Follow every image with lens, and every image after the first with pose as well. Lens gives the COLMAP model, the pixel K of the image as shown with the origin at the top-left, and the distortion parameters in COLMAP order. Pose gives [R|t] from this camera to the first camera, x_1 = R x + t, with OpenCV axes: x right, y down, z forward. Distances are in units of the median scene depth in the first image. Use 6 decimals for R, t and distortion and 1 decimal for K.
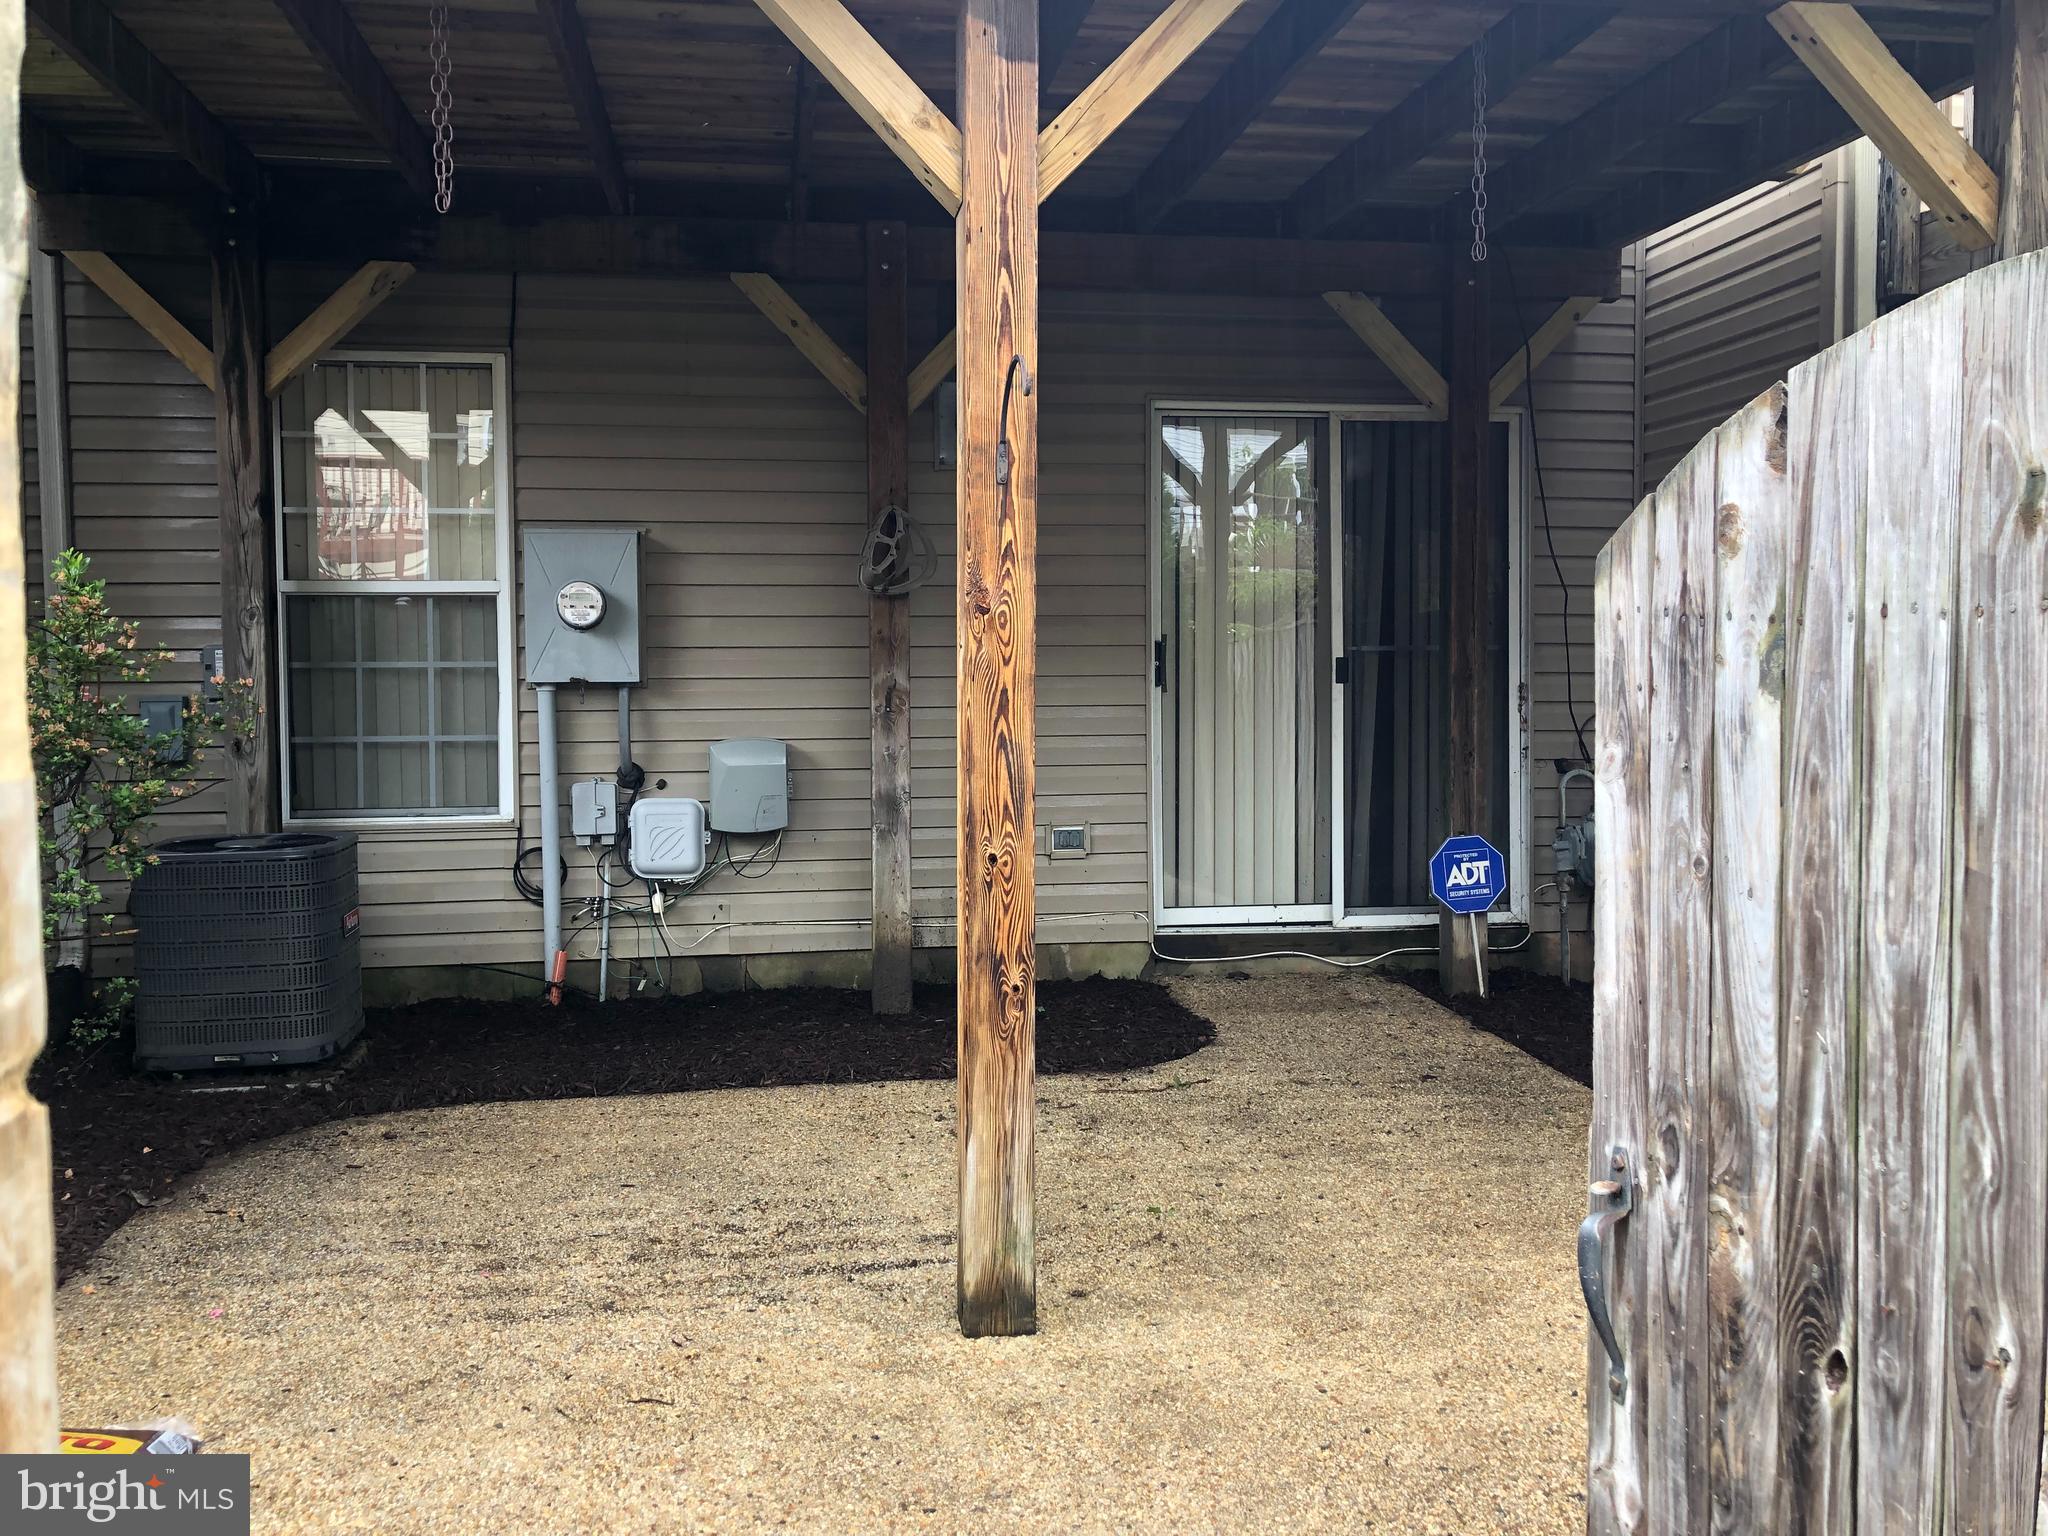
lens RADIAL K [[1699.6, 0, 1039.5], [0, 1699.6, 778.1], [0, 0, 1]] dist [0.034436, -0.028293]
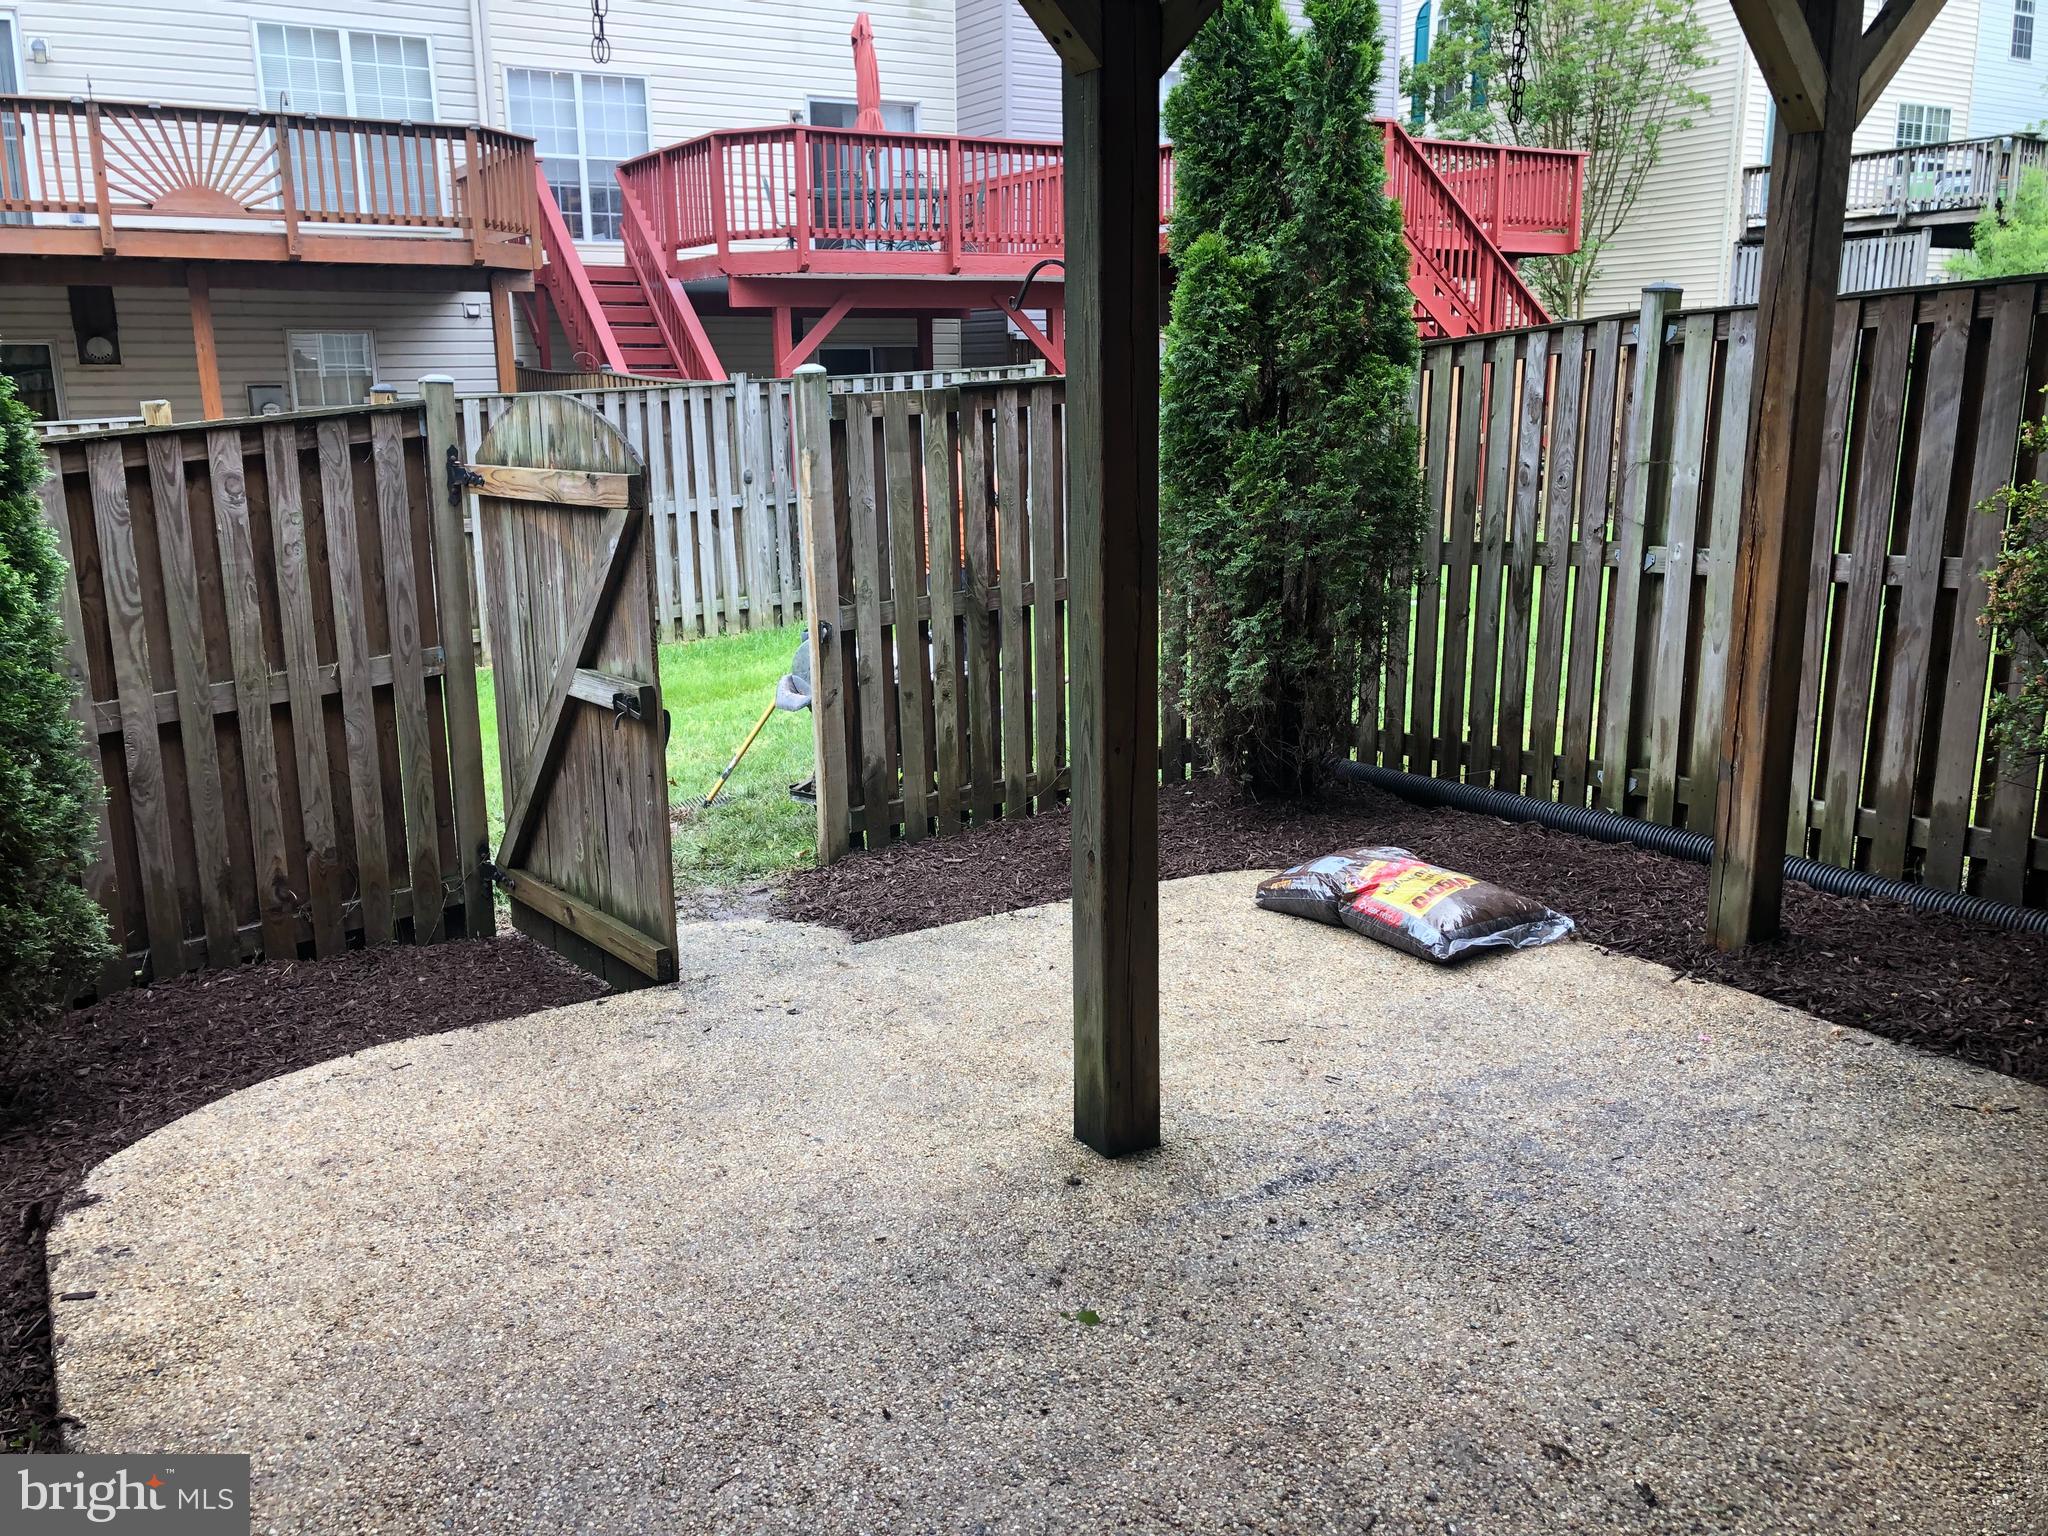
lens RADIAL K [[1699.6, 0, 1032.2], [0, 1699.6, 759.9], [0, 0, 1]] dist [0.034436, -0.028293]
pose [[-0.925539, 0.109357, -0.362516, 0.227736], [0.000382, 0.957656, 0.287913, -0.135795], [0.378651, 0.266337, -0.886390, 1.073081]]
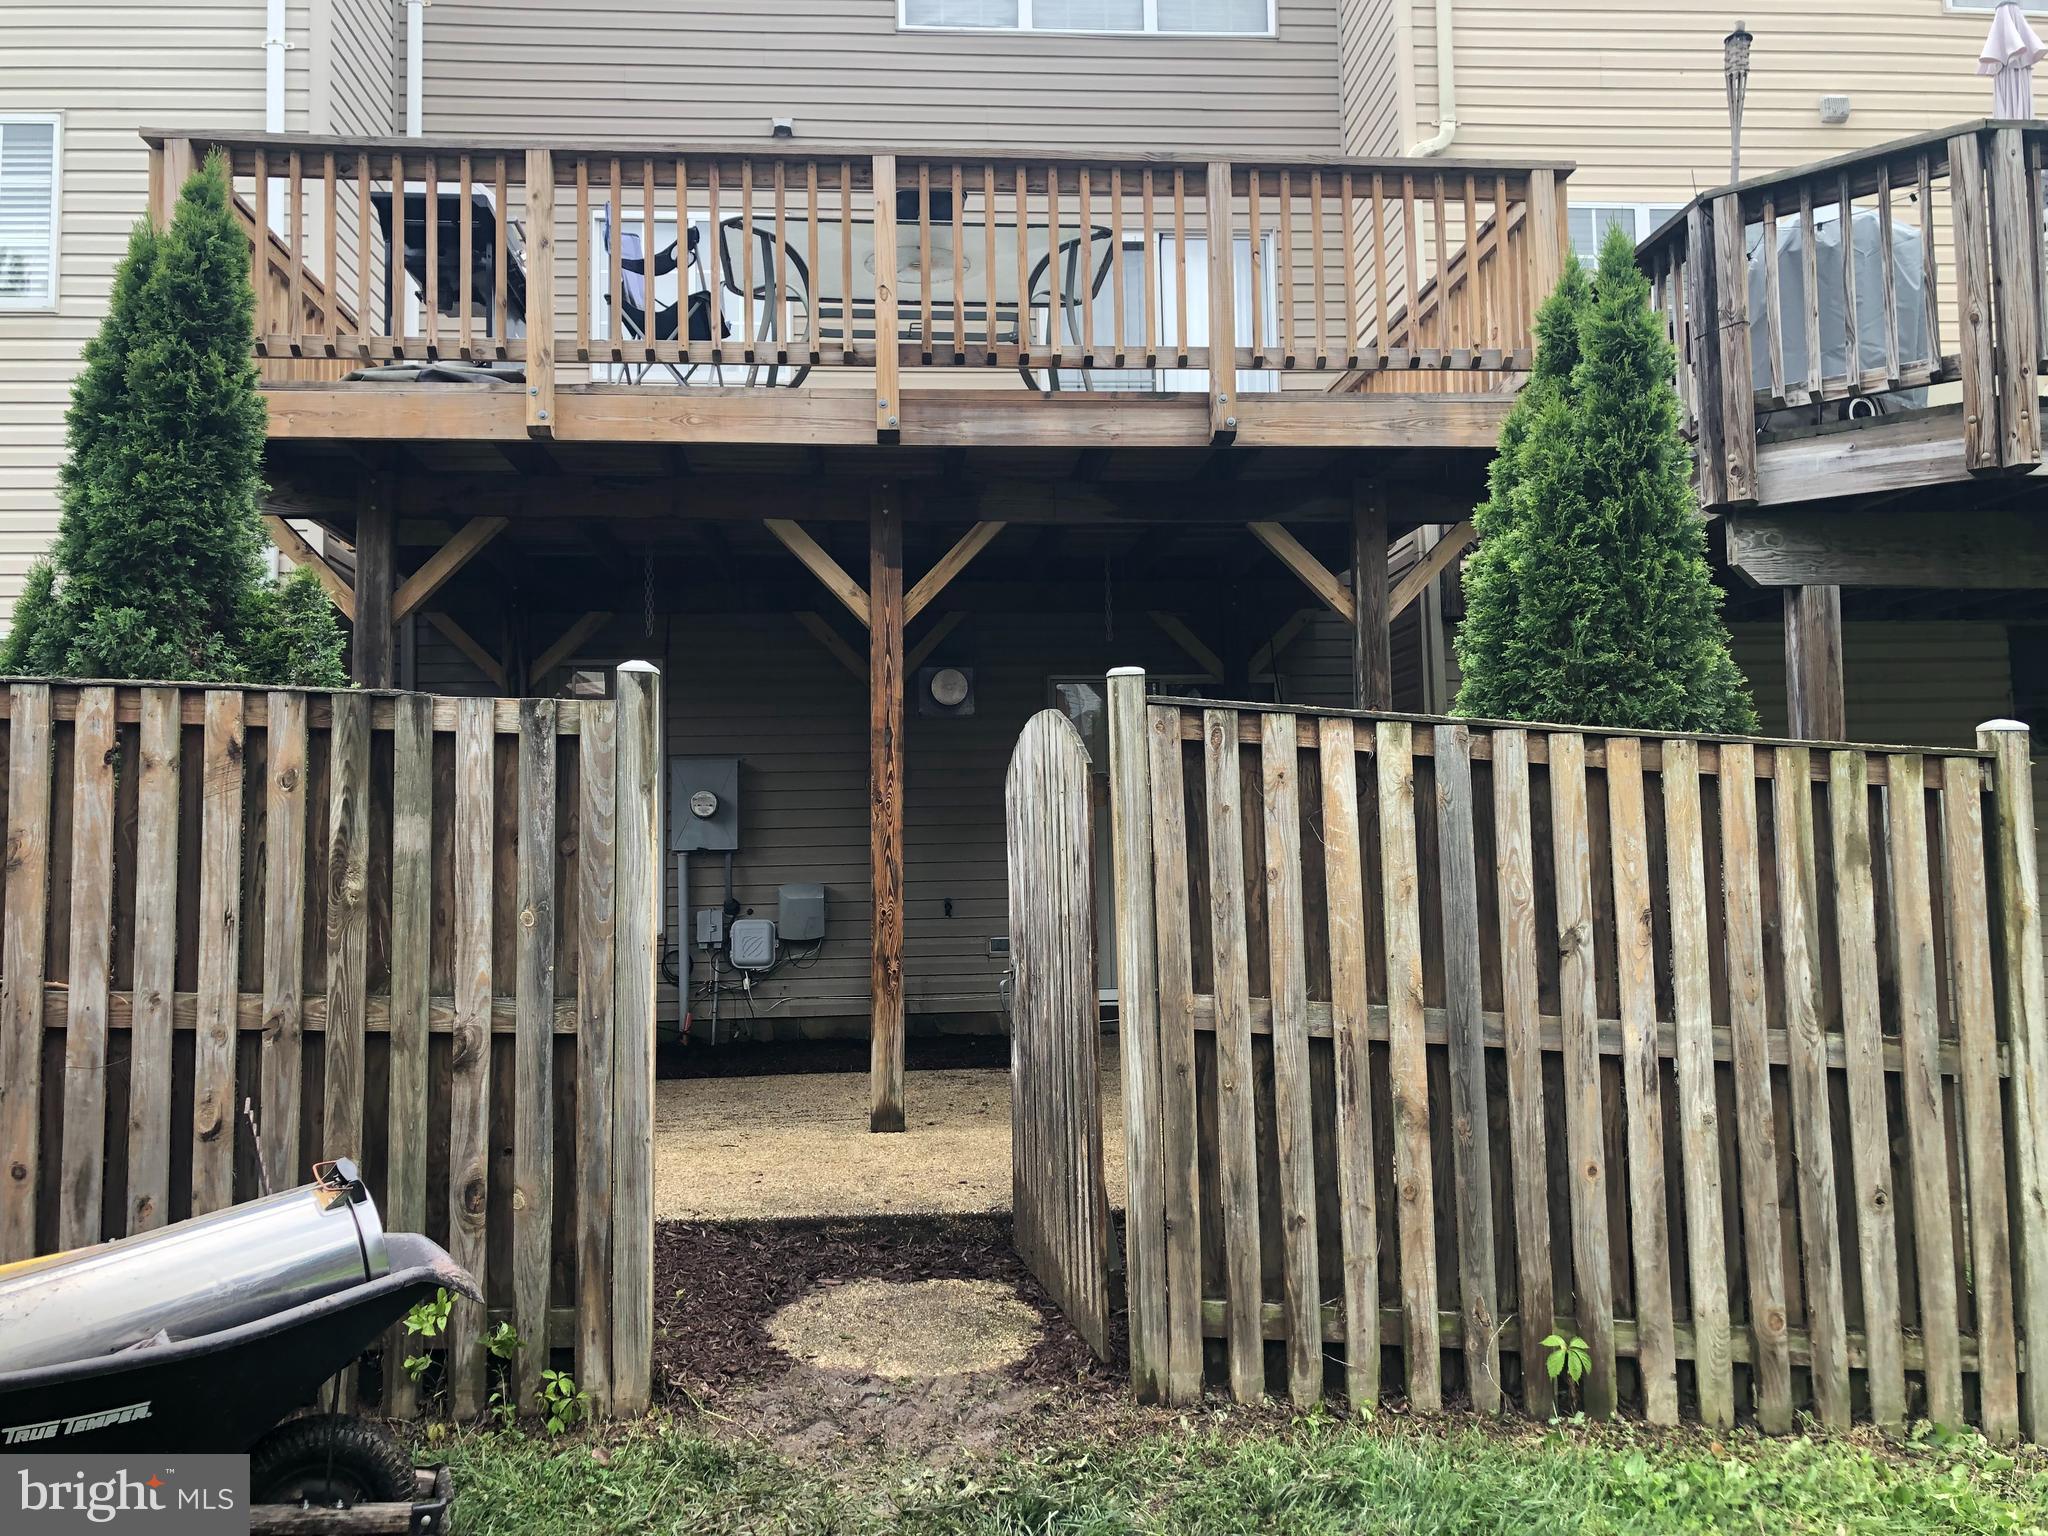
lens RADIAL K [[1699.6, 0, 1013.9], [0, 1699.6, 752.7], [0, 0, 1]] dist [0.034436, -0.028293]
pose [[0.996608, -0.018082, -0.080281, 0.179220], [0.007421, 0.991334, -0.131156, 0.073494], [0.081957, 0.130116, 0.988106, -0.671120]]
